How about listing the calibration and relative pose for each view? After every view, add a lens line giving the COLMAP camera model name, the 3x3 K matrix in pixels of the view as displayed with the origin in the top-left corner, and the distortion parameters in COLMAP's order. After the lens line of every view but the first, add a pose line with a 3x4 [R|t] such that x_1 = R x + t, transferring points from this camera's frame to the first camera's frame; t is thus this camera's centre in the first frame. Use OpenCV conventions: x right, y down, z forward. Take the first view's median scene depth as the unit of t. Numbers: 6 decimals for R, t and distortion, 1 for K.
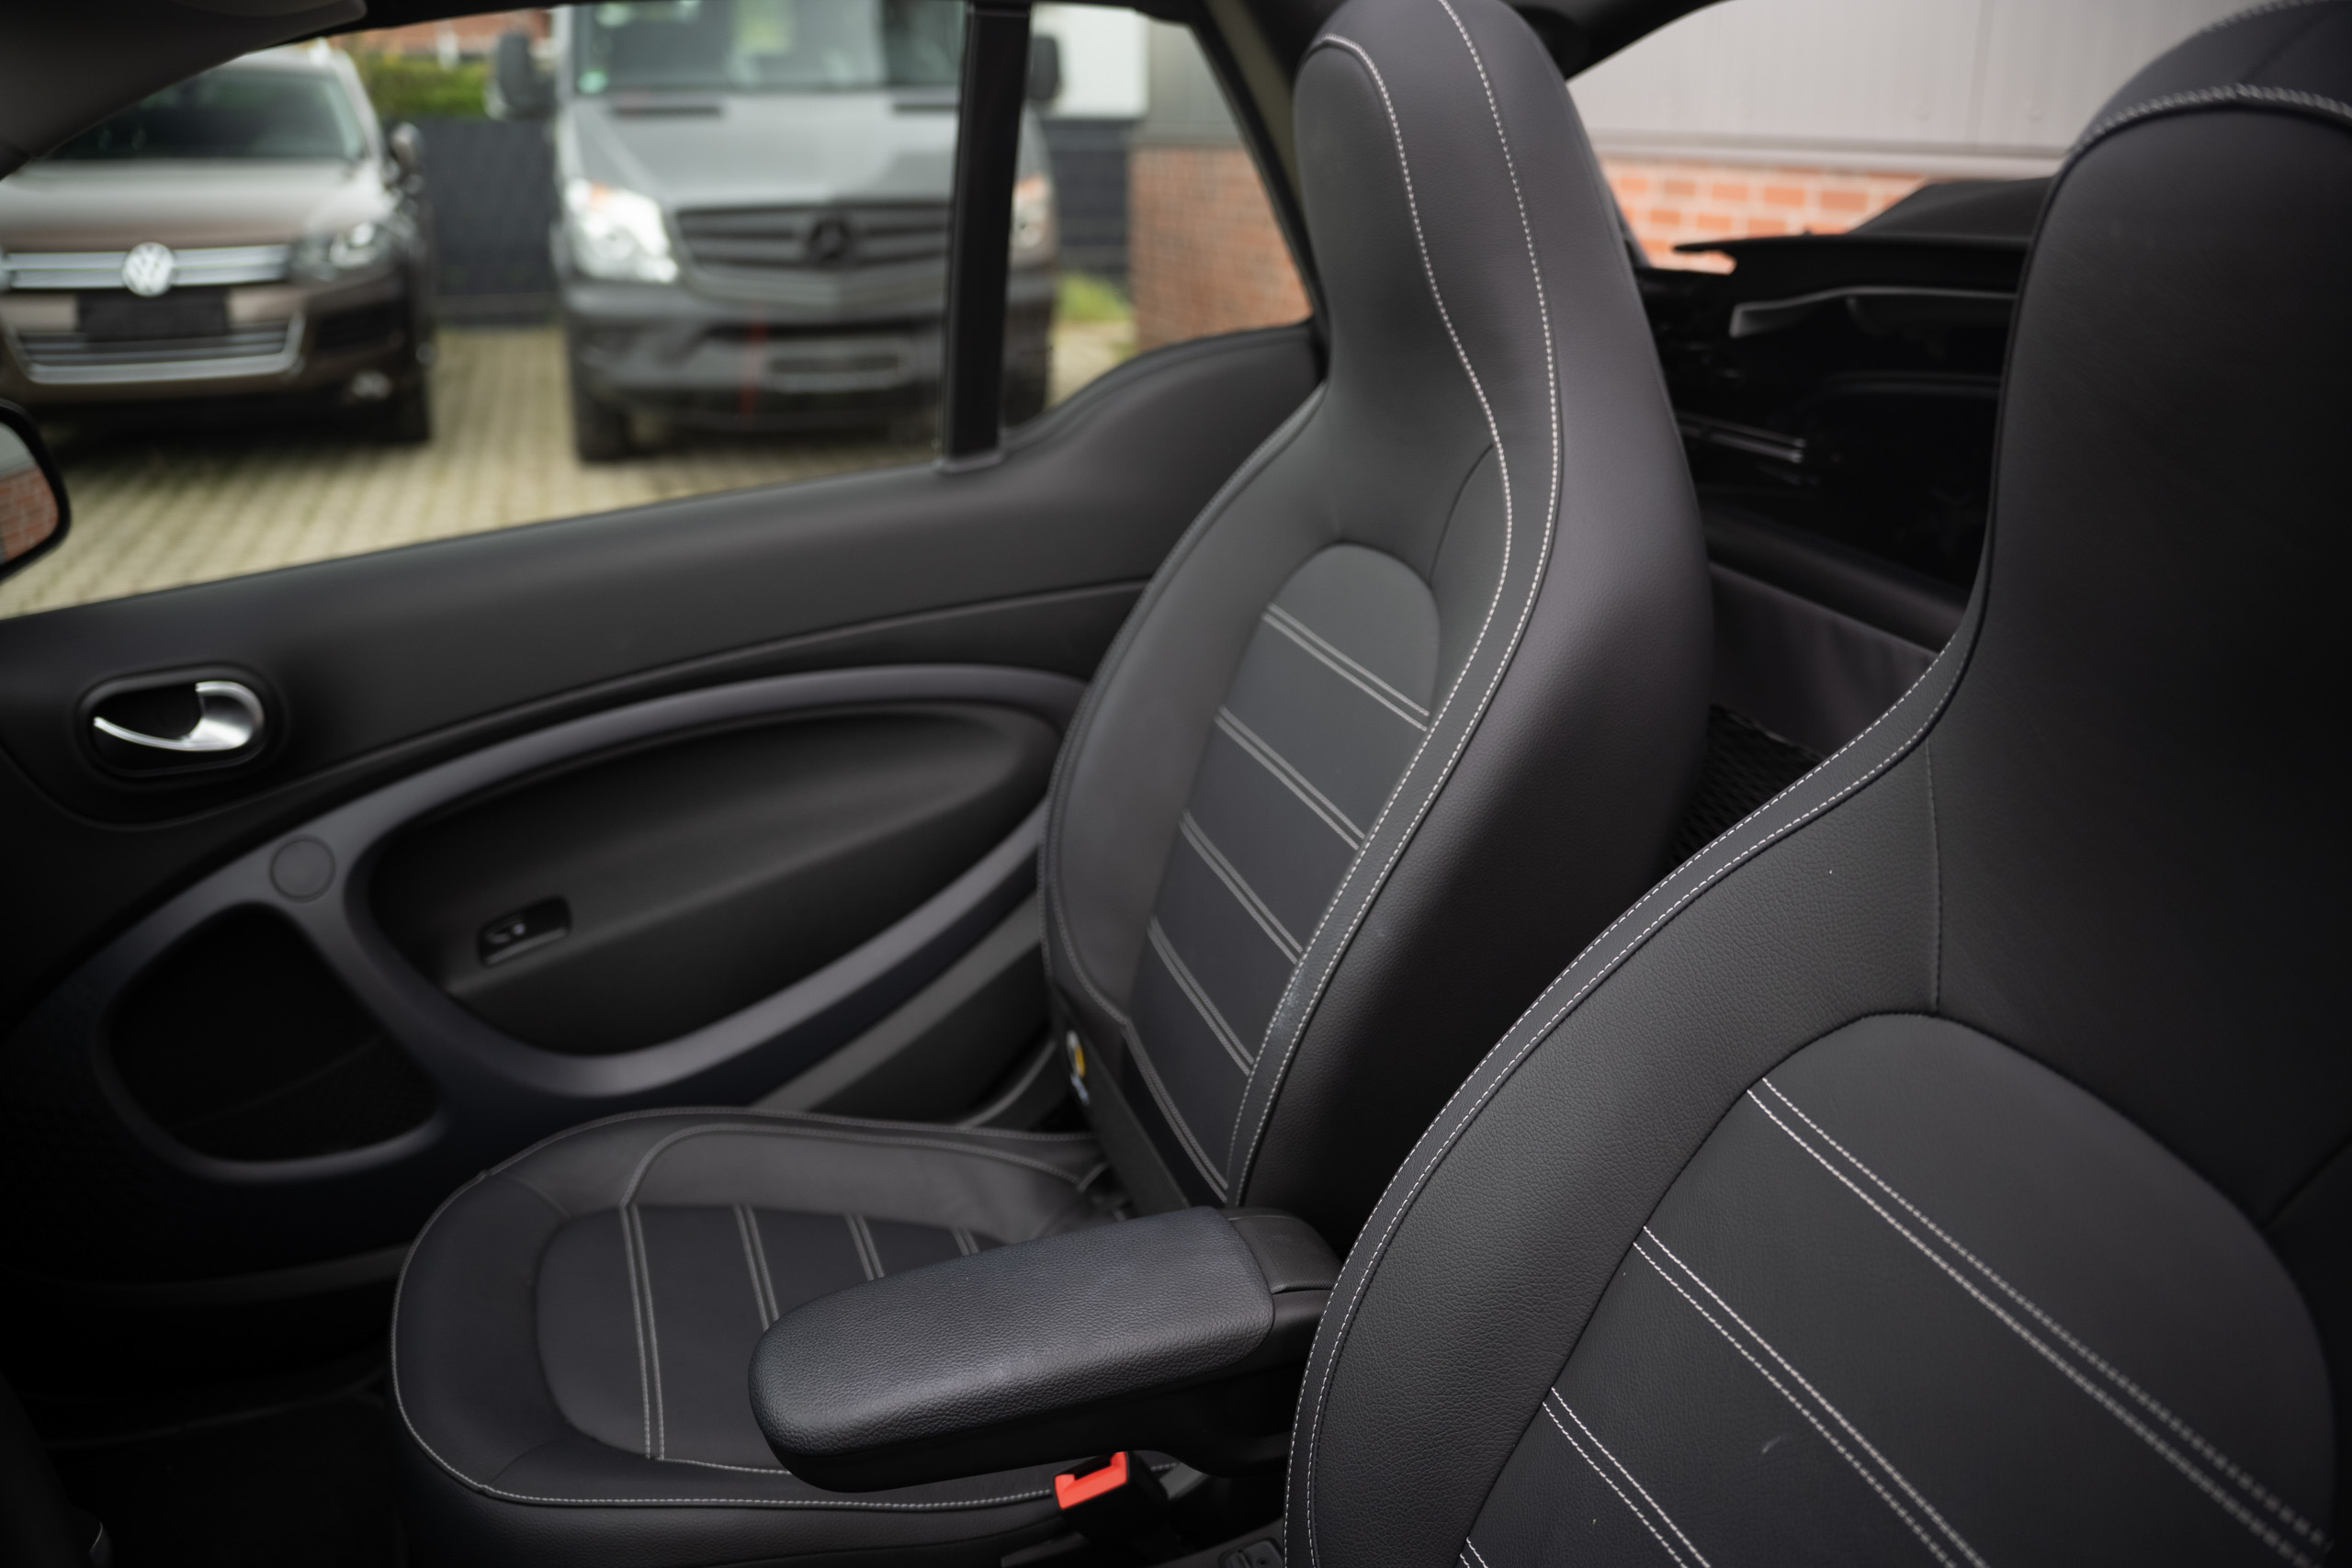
lens RADIAL K [[1880.9, 0, 1179.3], [0, 1880.9, 785.3], [0, 0, 1]] dist [-0.174673, 0.120297]
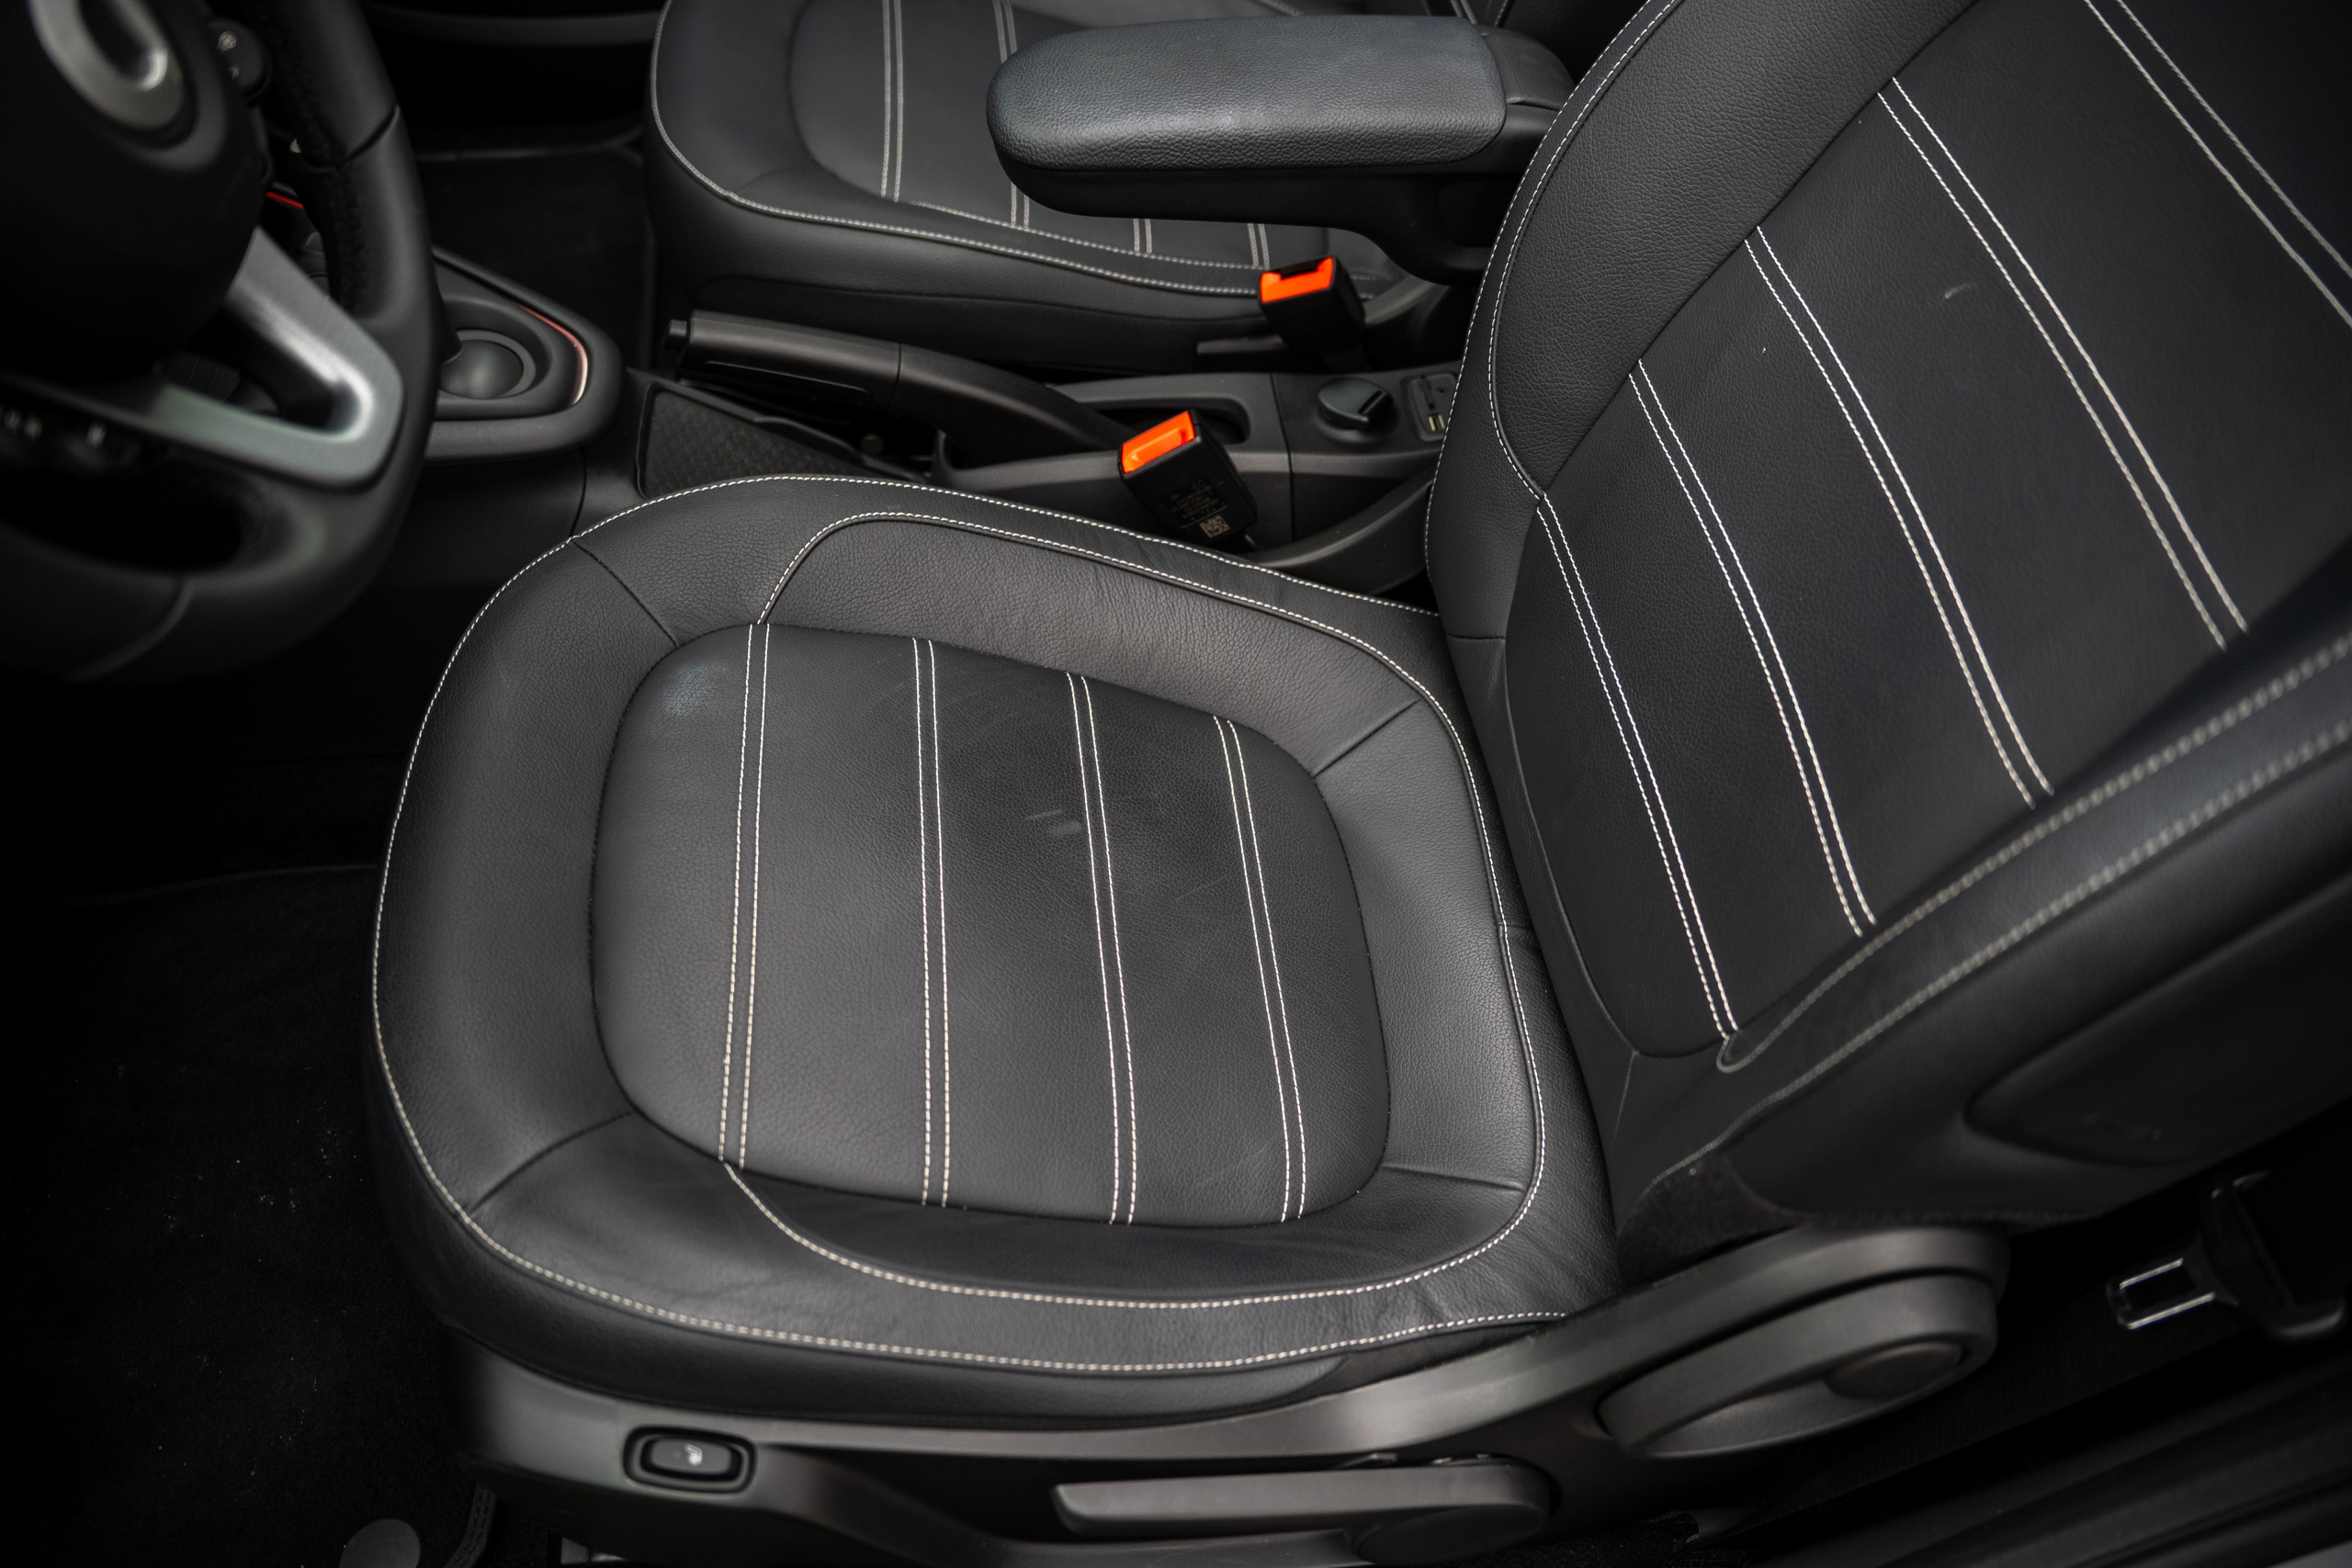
lens RADIAL K [[1880.9, 0, 1167.7], [0, 1880.9, 795.5], [0, 0, 1]] dist [-0.174673, 0.120297]
pose [[0.974353, 0.212211, -0.074847, 0.016614], [-0.144509, 0.845062, 0.514770, 0.072492], [0.172490, -0.490751, 0.854055, -0.039052]]
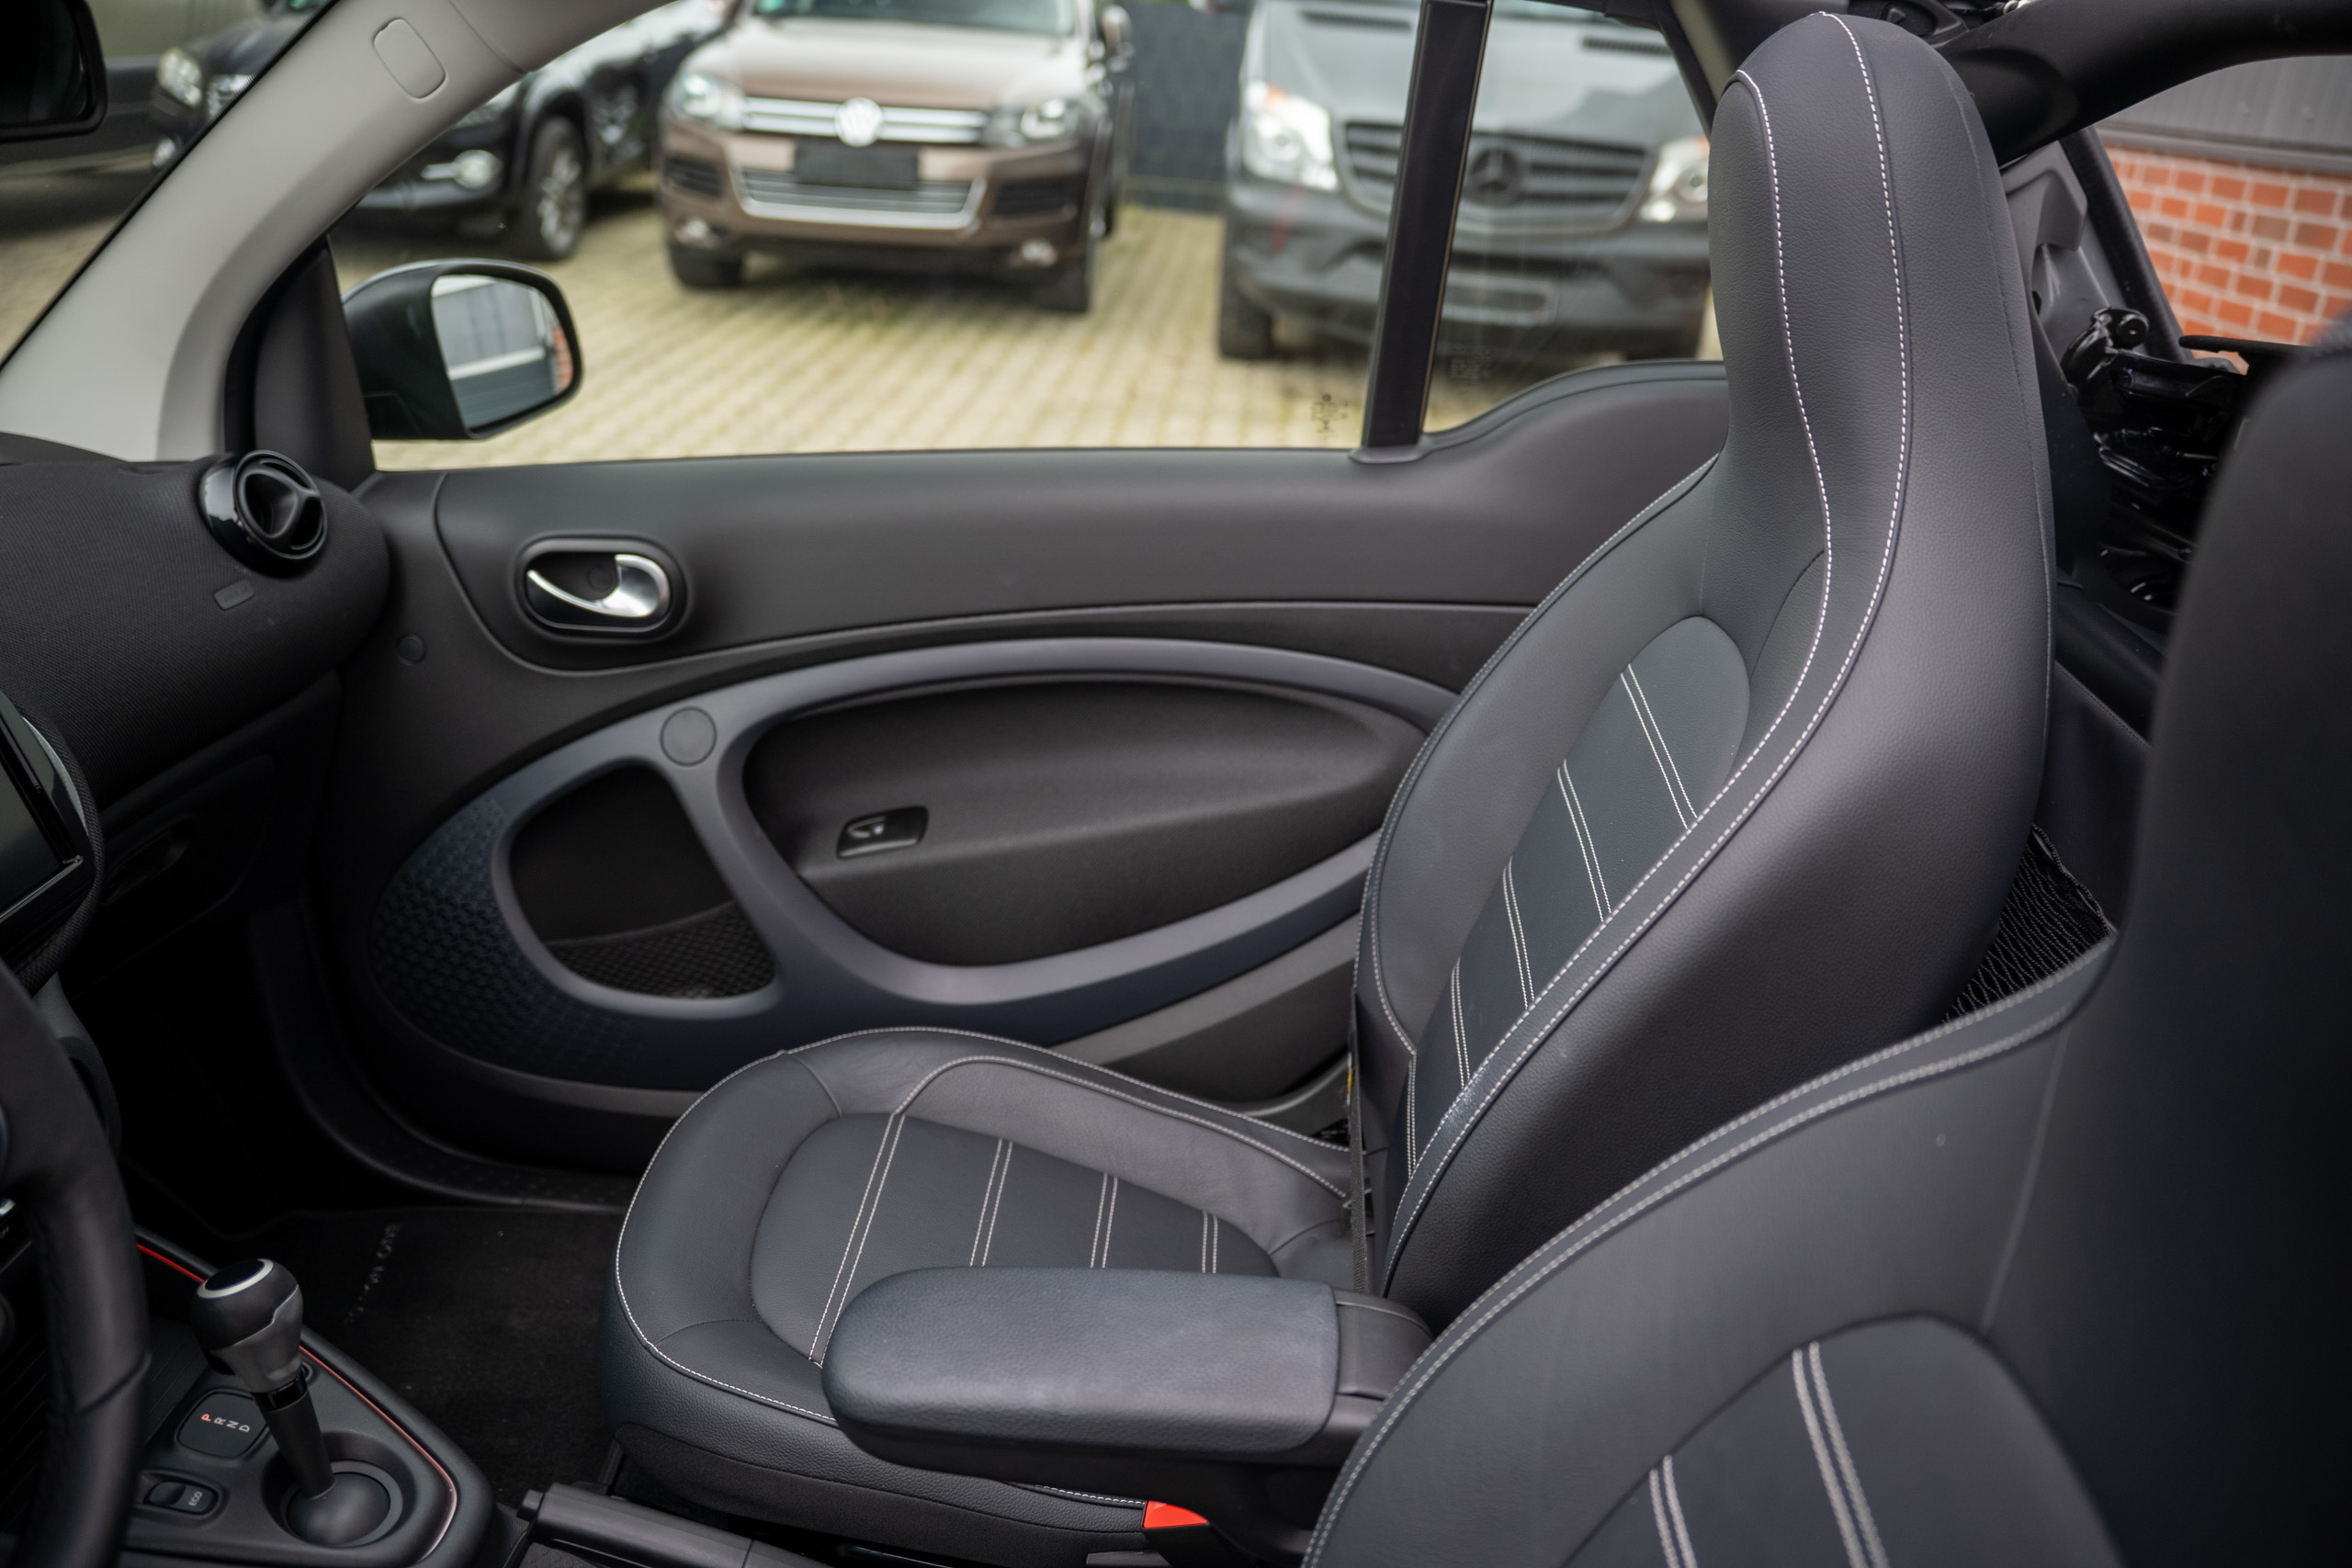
lens RADIAL K [[1880.9, 0, 1153.4], [0, 1880.9, 803.6], [0, 0, 1]] dist [-0.174673, 0.120297]
pose [[0.926477, 0.203181, -0.316793, 0.136405], [-0.187095, 0.979018, 0.080742, -0.058128], [0.326551, -0.015535, 0.945052, 0.044289]]
